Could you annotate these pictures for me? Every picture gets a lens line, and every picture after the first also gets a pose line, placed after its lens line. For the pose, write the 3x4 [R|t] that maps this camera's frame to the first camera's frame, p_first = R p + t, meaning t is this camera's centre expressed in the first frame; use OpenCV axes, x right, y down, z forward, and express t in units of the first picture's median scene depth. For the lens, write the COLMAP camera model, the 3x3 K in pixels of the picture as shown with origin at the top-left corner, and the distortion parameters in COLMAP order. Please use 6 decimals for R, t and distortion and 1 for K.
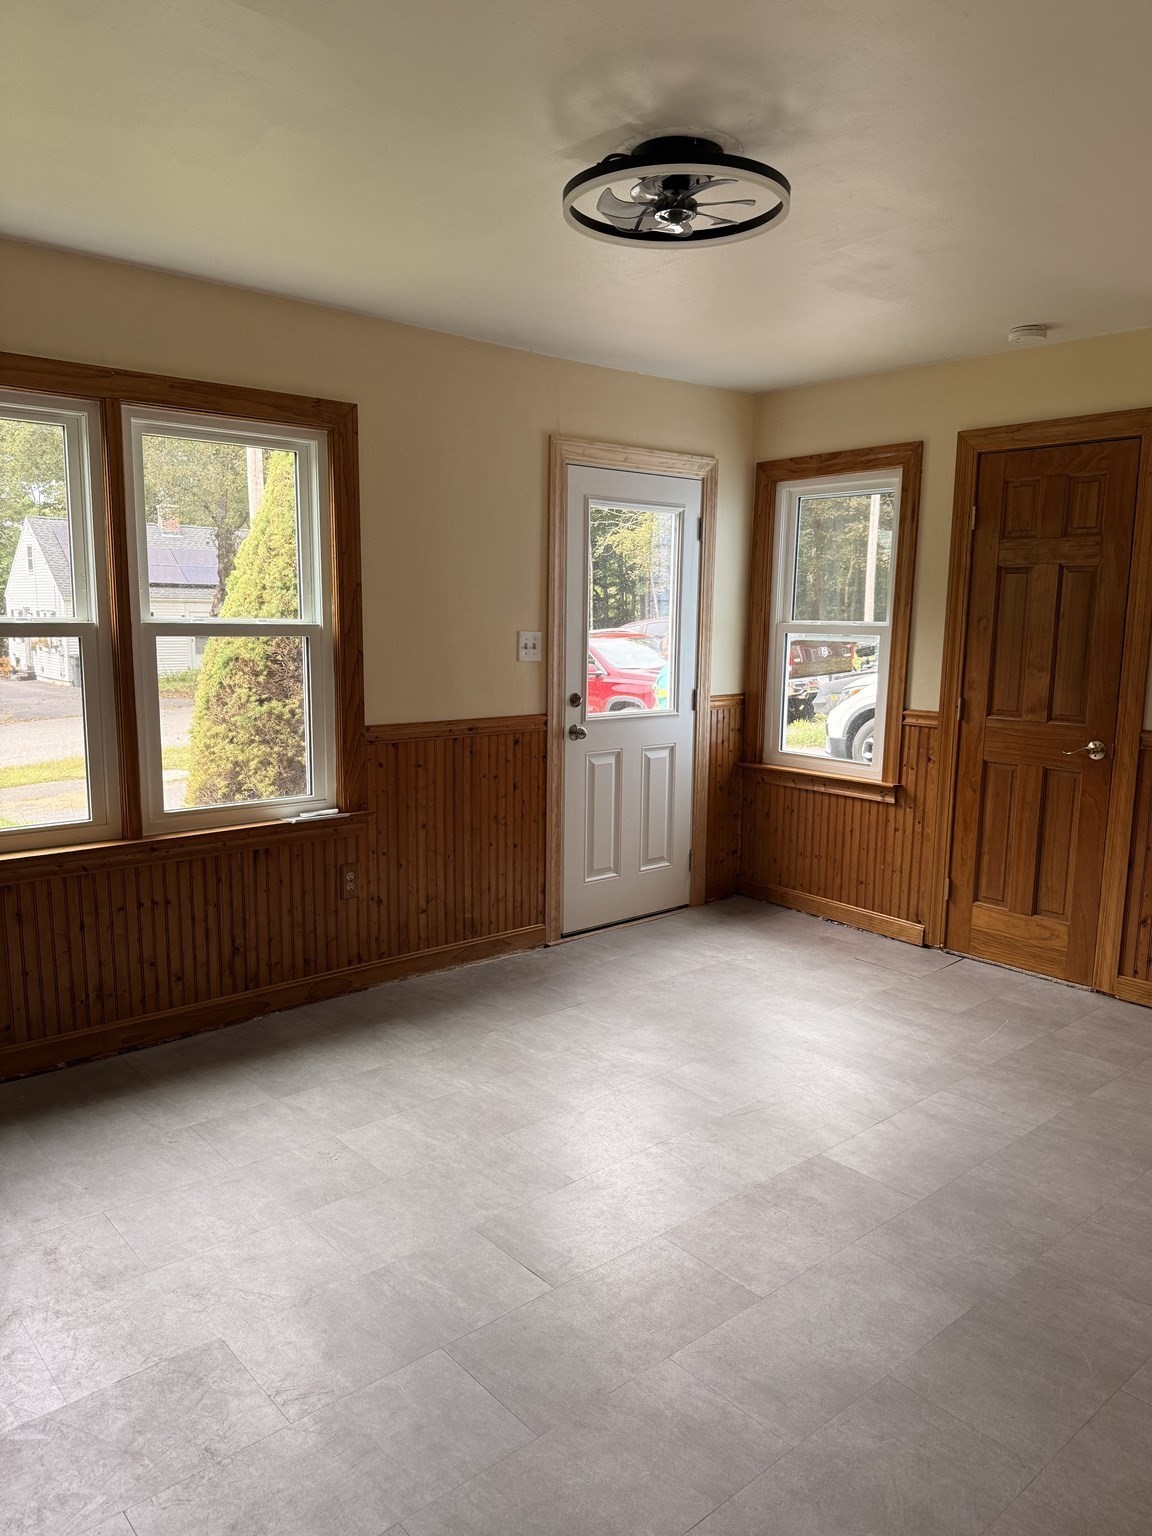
lens RADIAL K [[1071.3, 0, 576.0], [0, 1071.3, 768.0], [0, 0, 1]] dist [0.028178, -0.026797]
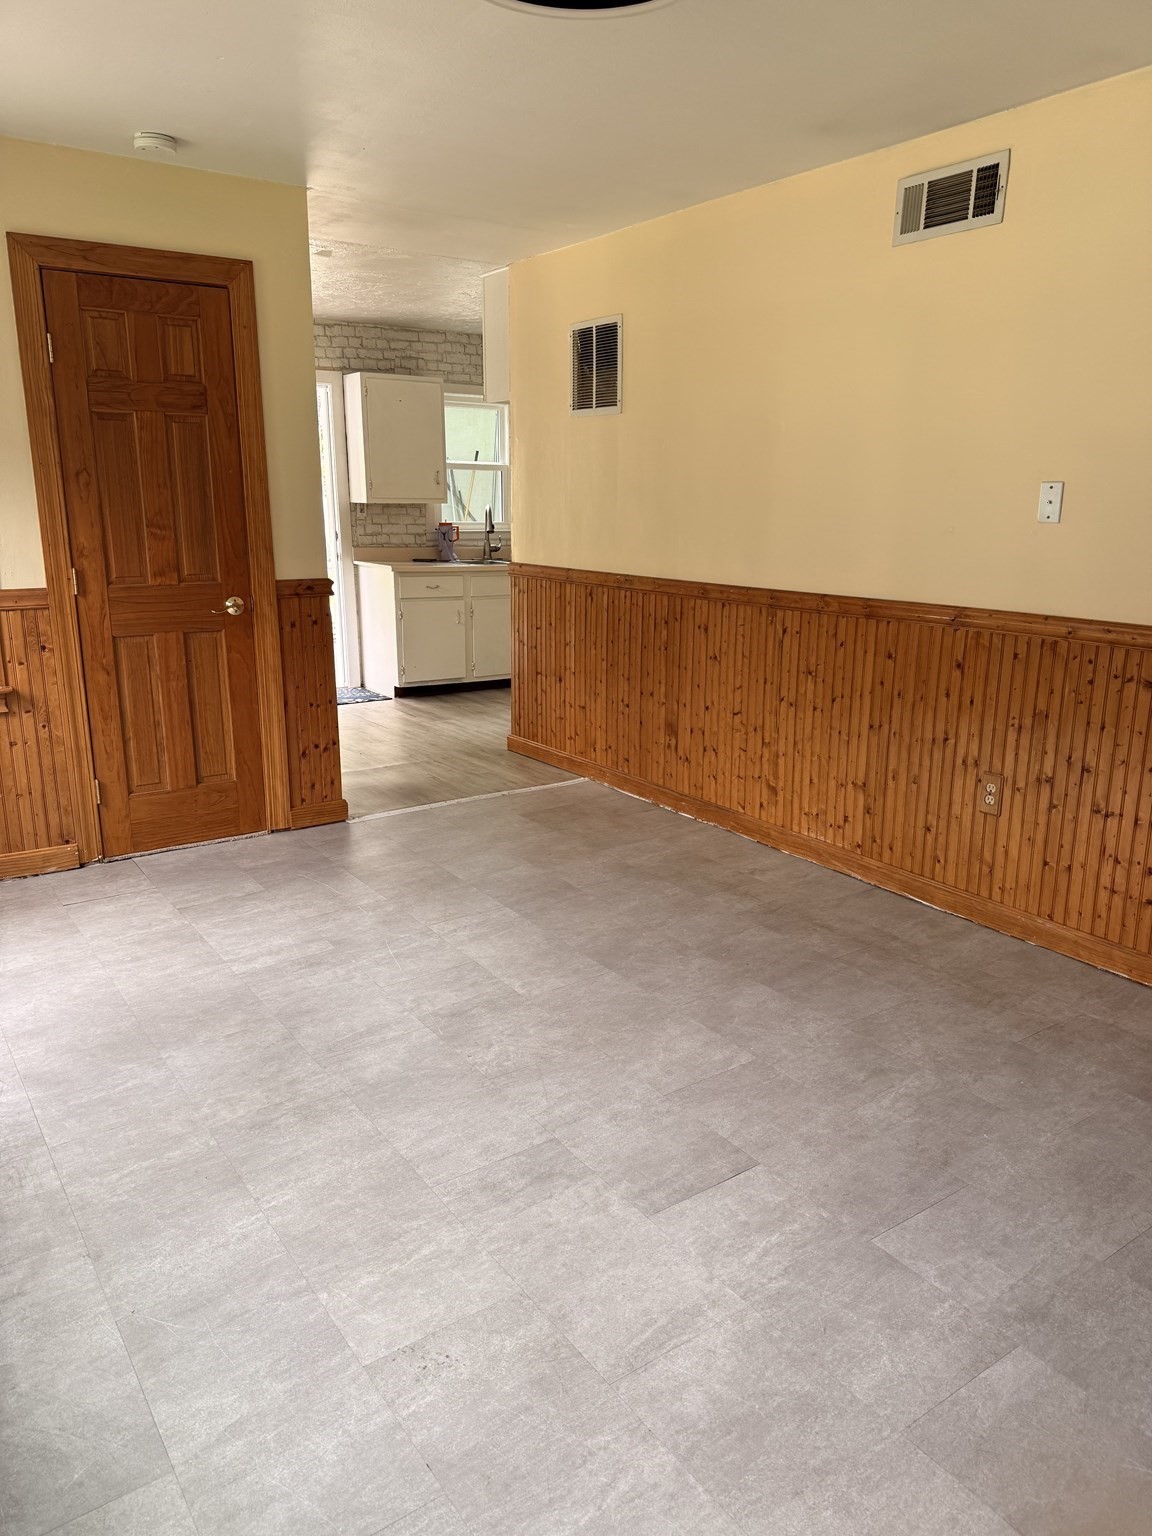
lens RADIAL K [[1071.3, 0, 576.0], [0, 1071.3, 768.0], [0, 0, 1]] dist [0.028178, -0.026797]
pose [[0.103098, -0.257510, 0.960760, -0.500298], [0.140621, 0.959979, 0.242210, -0.069852], [-0.984681, 0.110131, 0.135183, 0.559917]]
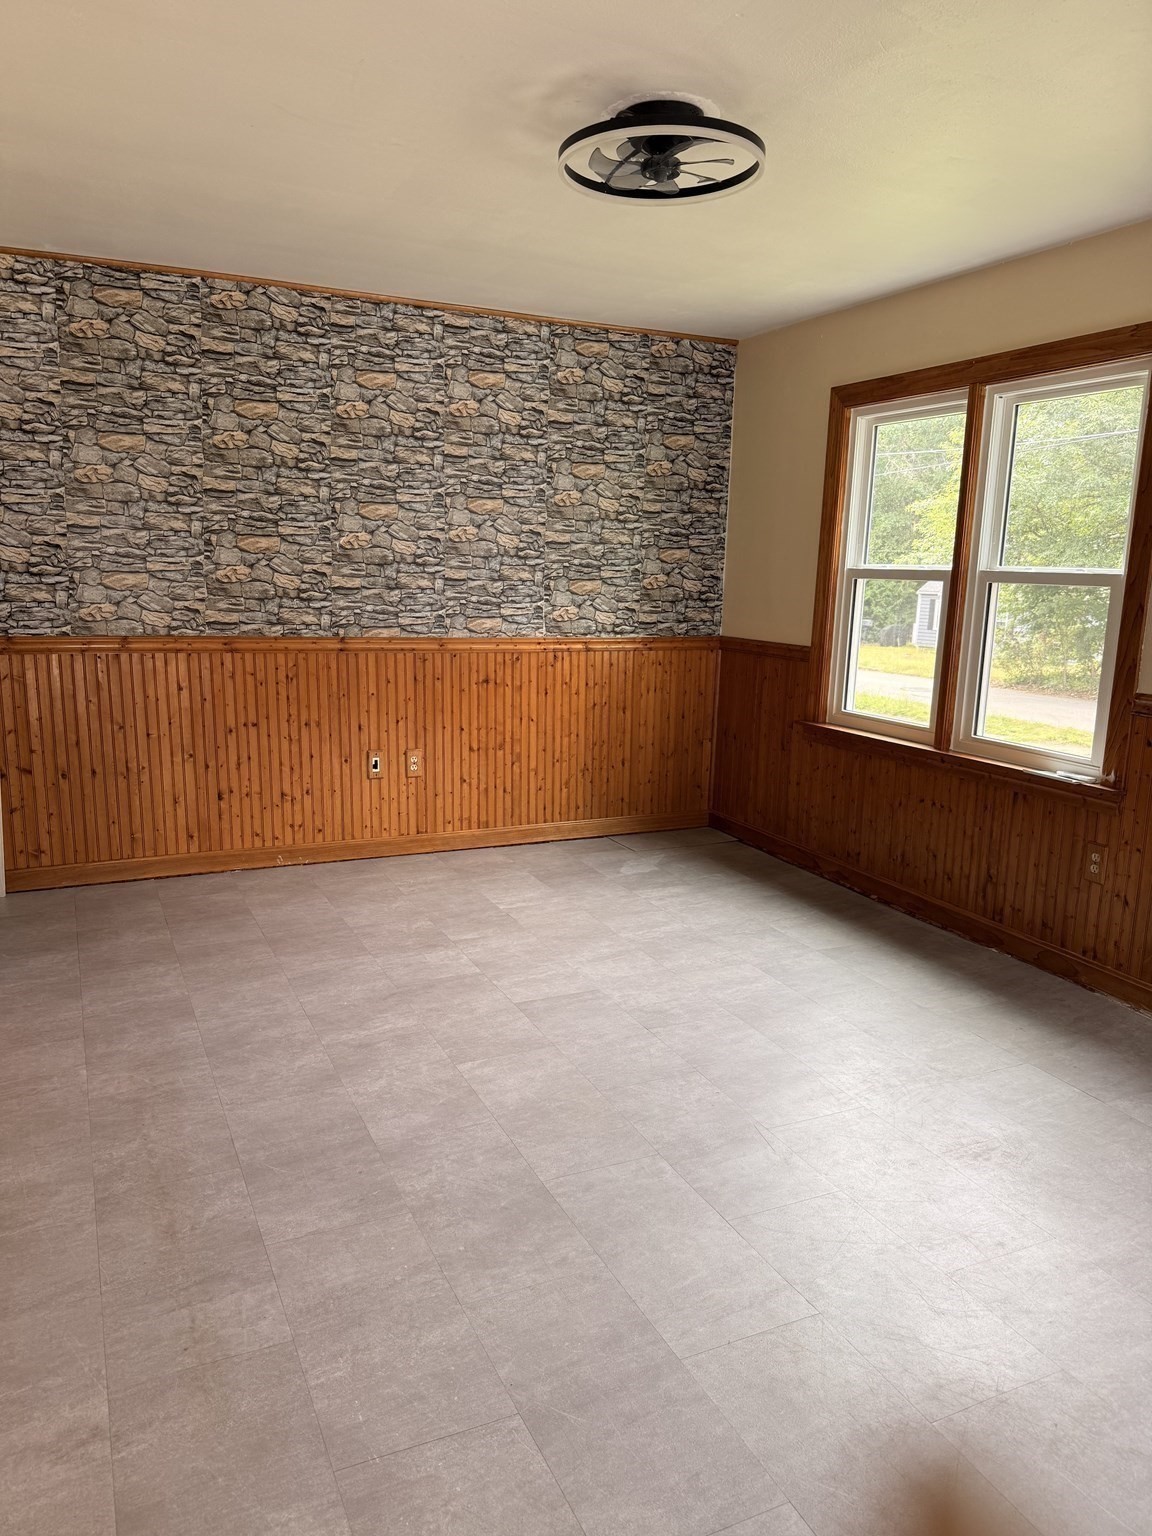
lens RADIAL K [[1071.3, 0, 576.0], [0, 1071.3, 768.0], [0, 0, 1]] dist [0.028178, -0.026797]
pose [[-0.267251, 0.162391, -0.949845, 0.731203], [-0.171232, 0.962008, 0.212649, -0.086423], [0.948291, 0.219474, -0.229292, 0.759181]]
